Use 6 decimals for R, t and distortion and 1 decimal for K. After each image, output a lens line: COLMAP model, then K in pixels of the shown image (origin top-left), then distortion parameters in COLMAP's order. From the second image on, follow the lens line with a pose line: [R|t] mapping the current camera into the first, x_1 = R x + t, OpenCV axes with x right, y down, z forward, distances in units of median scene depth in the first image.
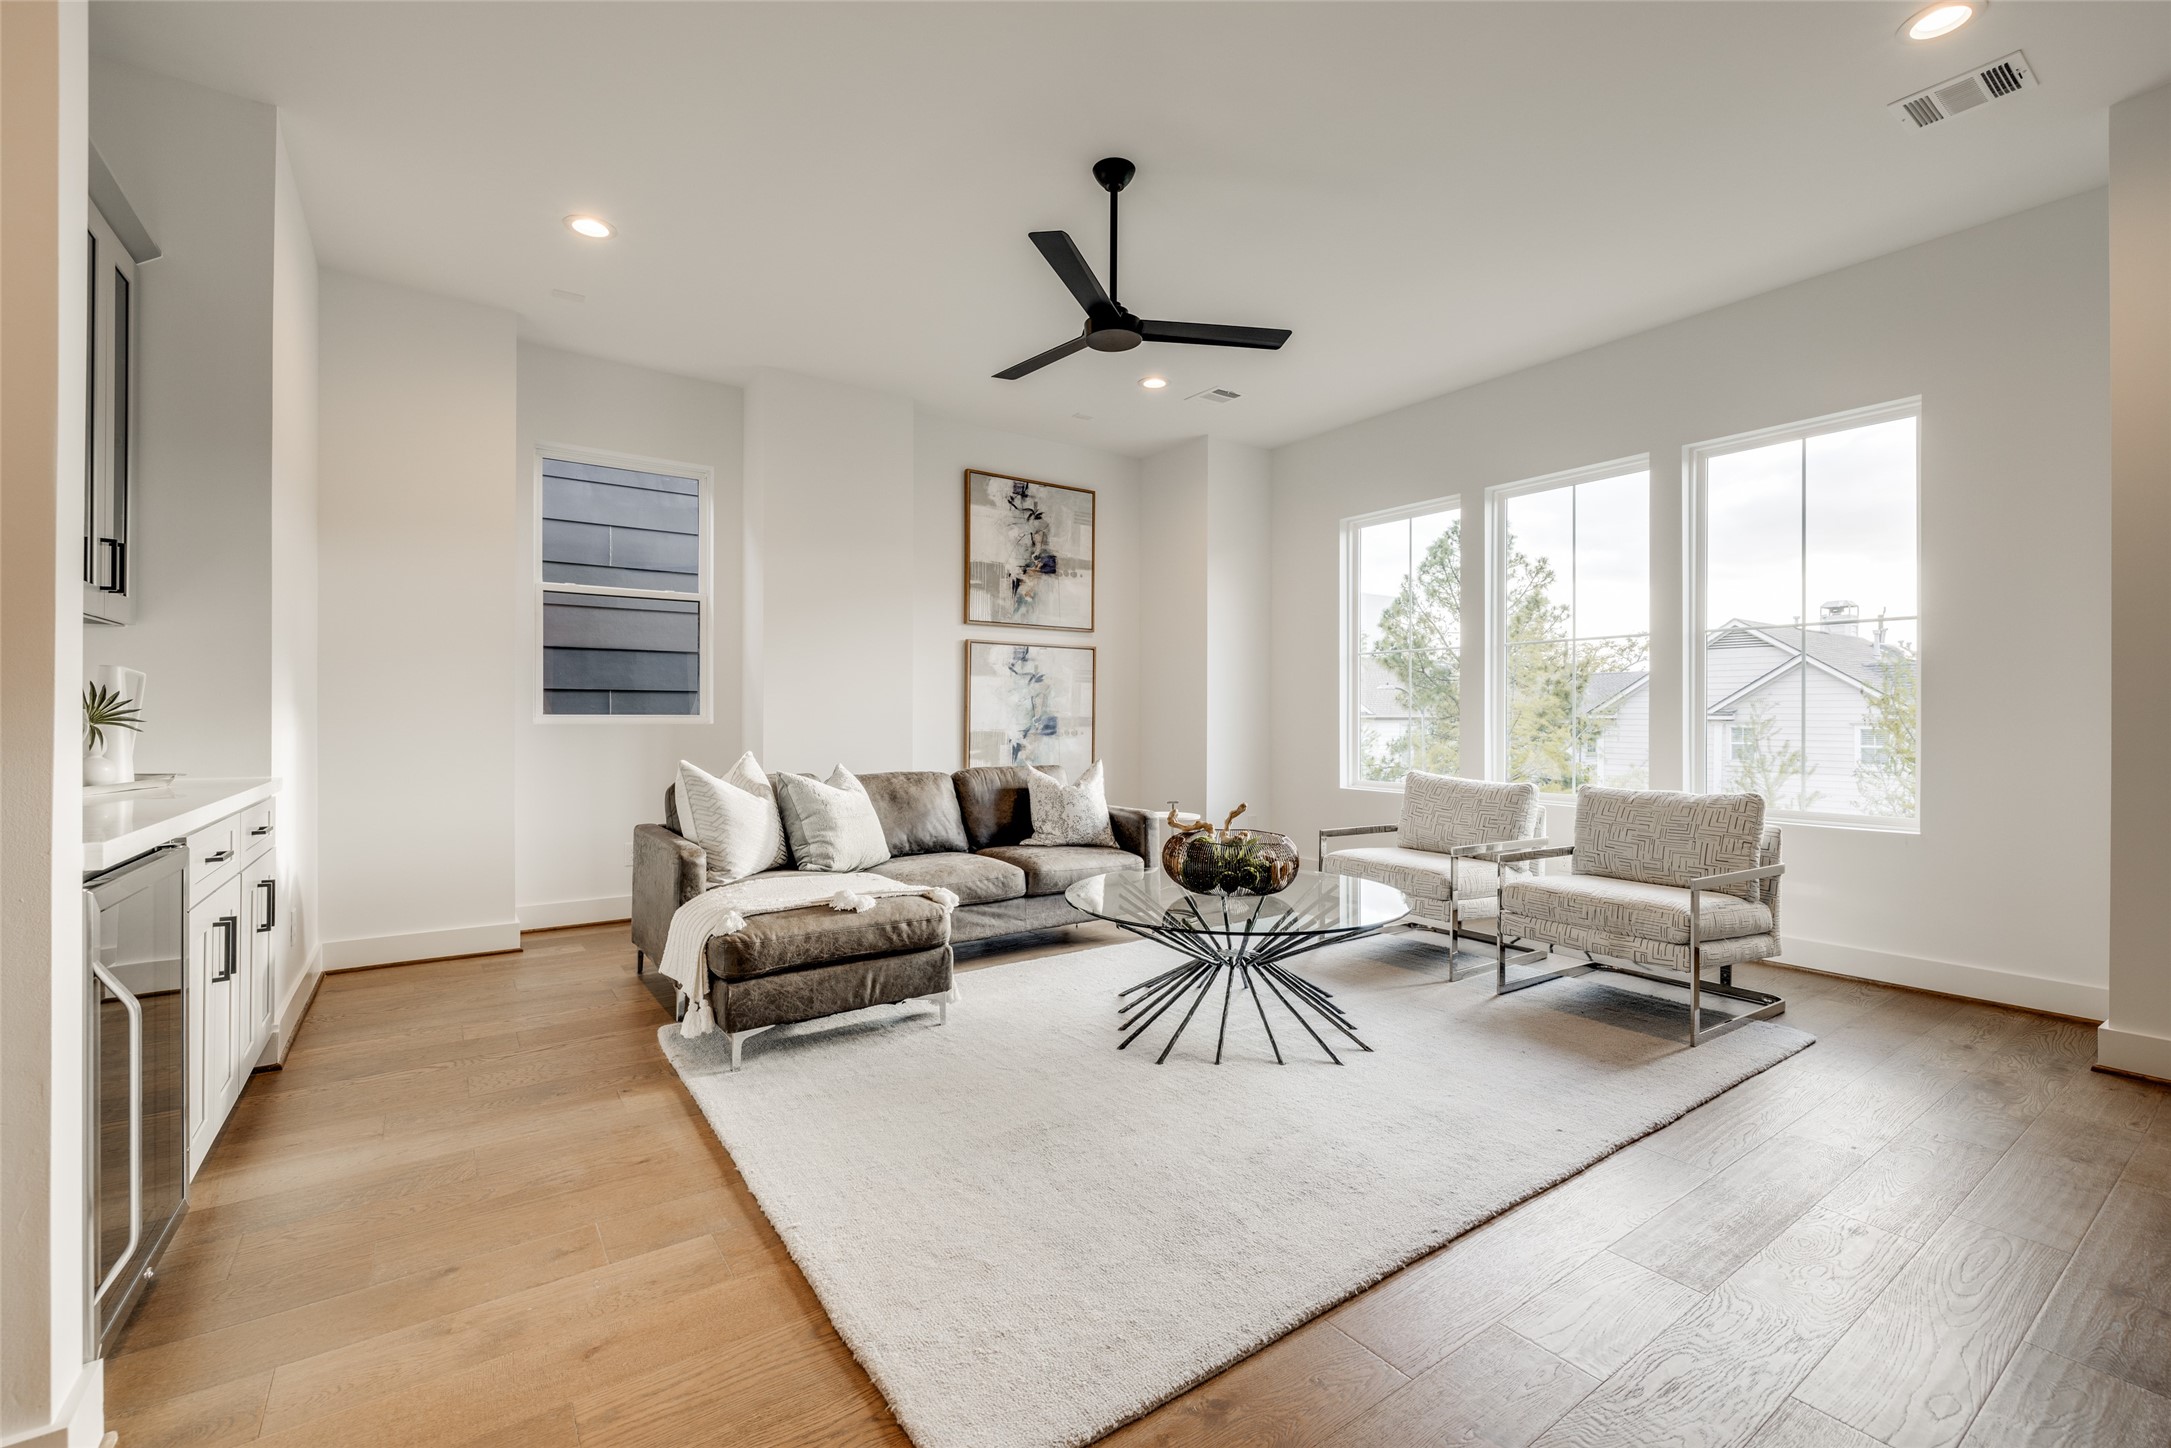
lens RADIAL K [[924.8, 0, 1096.5], [0, 924.8, 710.3], [0, 0, 1]] dist [0.001275, 0.000099]
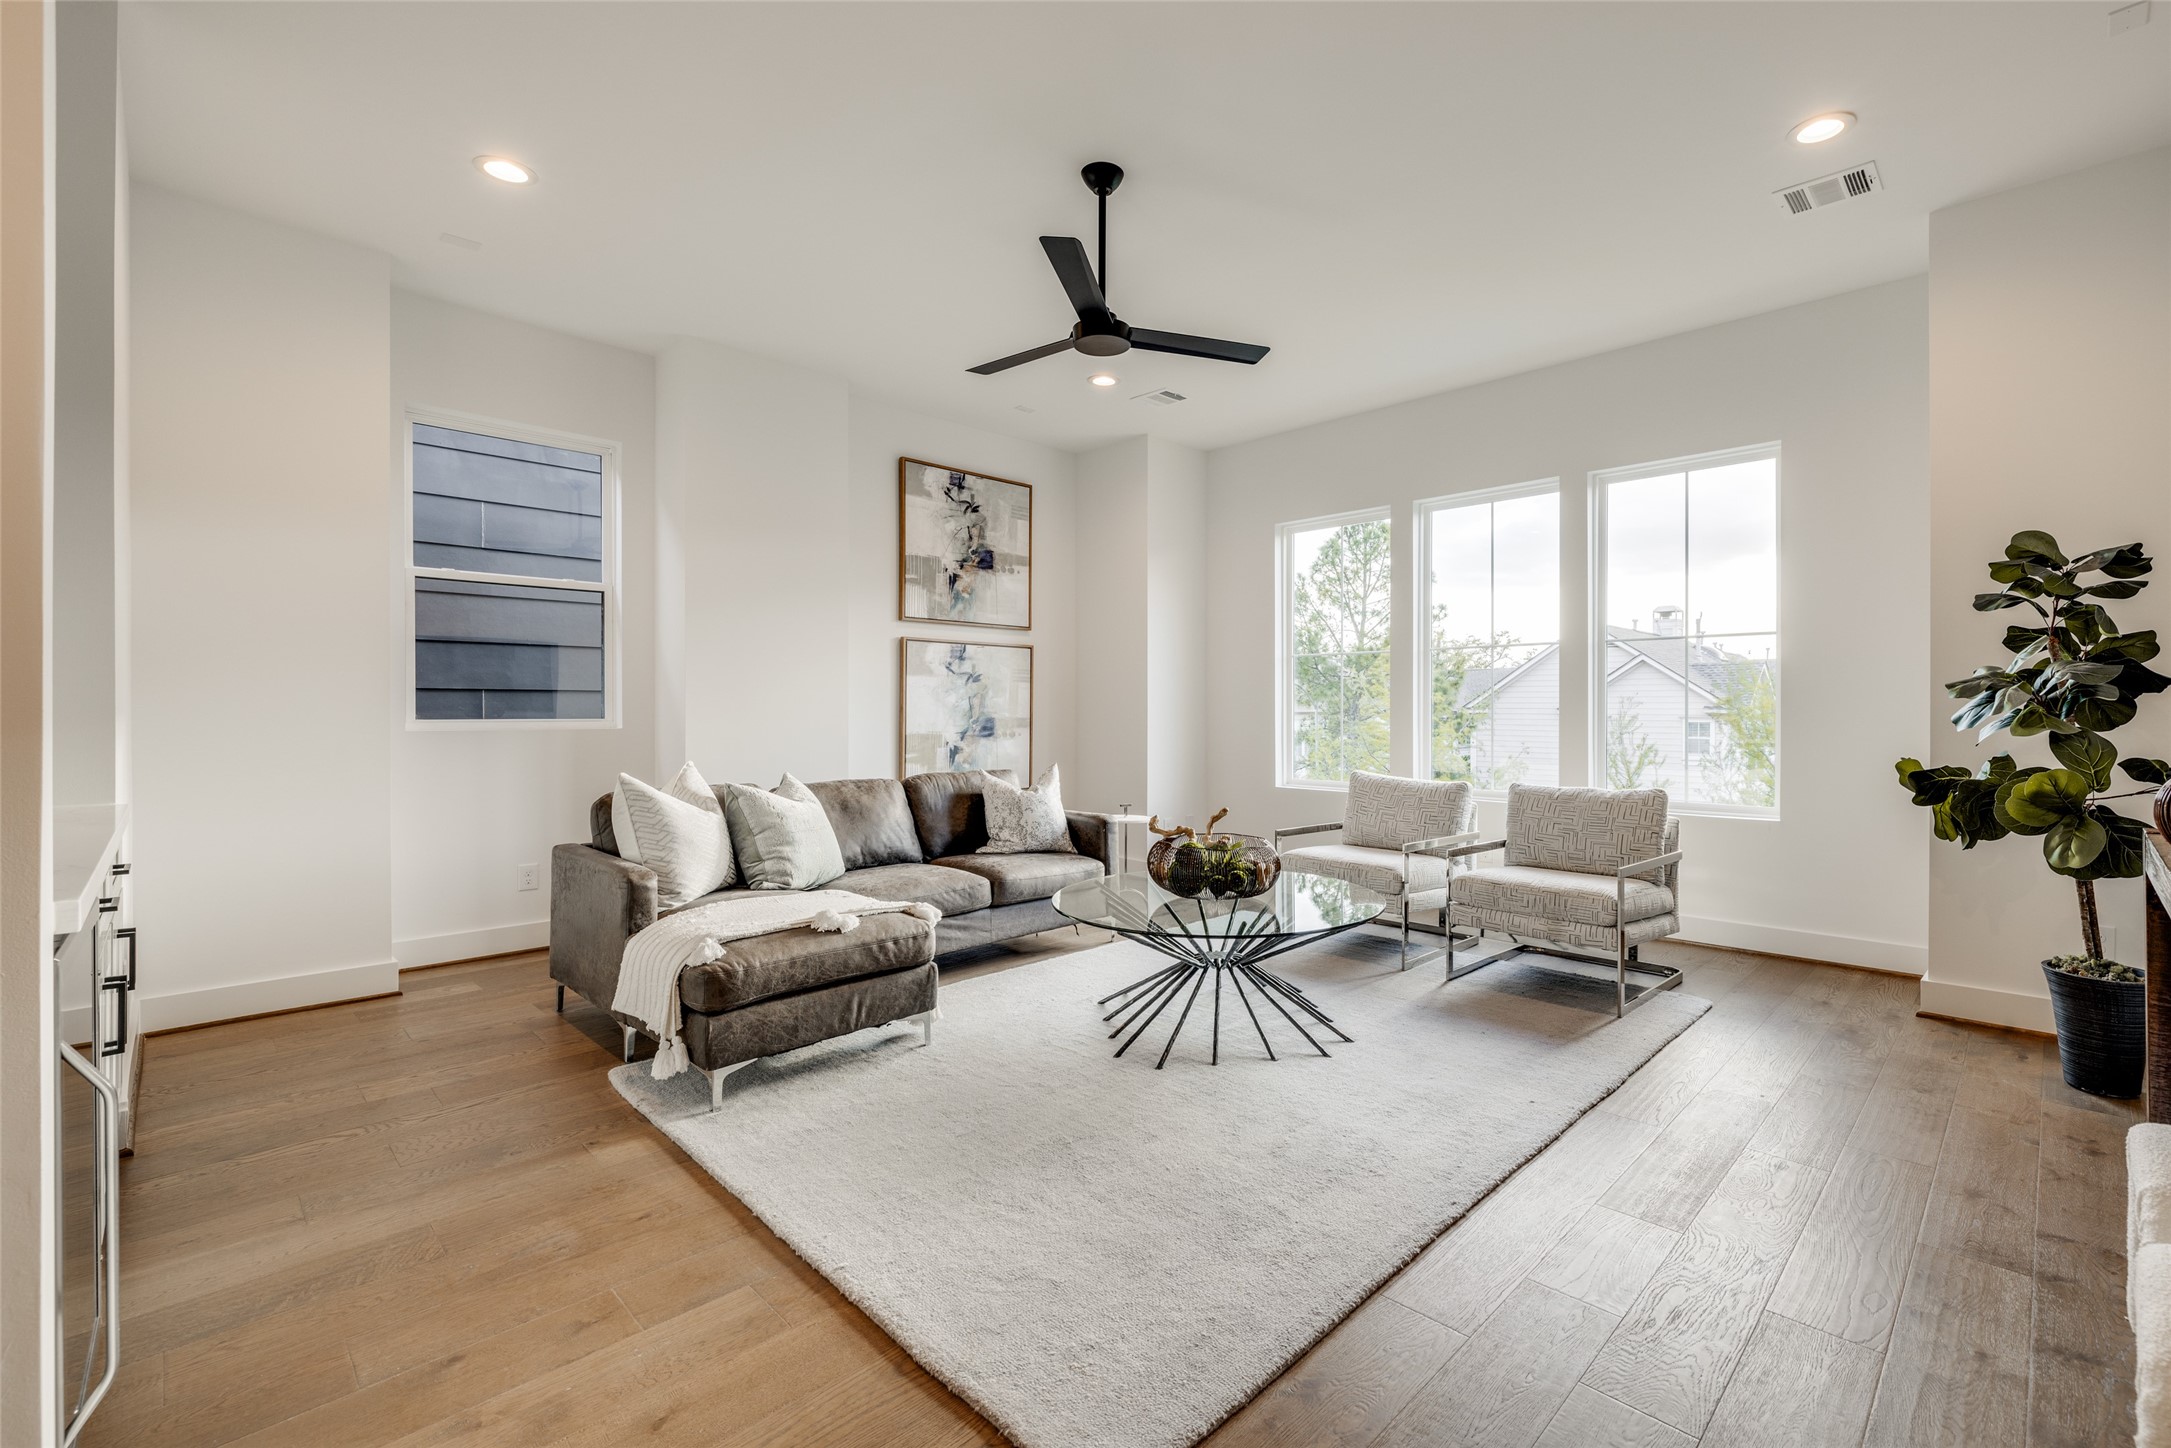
lens RADIAL K [[948.4, 0, 1179.8], [0, 948.4, 708.4], [0, 0, 1]] dist [0.001999, -0.000197]
pose [[0.980216, 0.000313, 0.197933, -0.107440], [-0.000933, 0.999995, 0.003040, -0.013565], [-0.197931, -0.003164, 0.980211, -0.017168]]
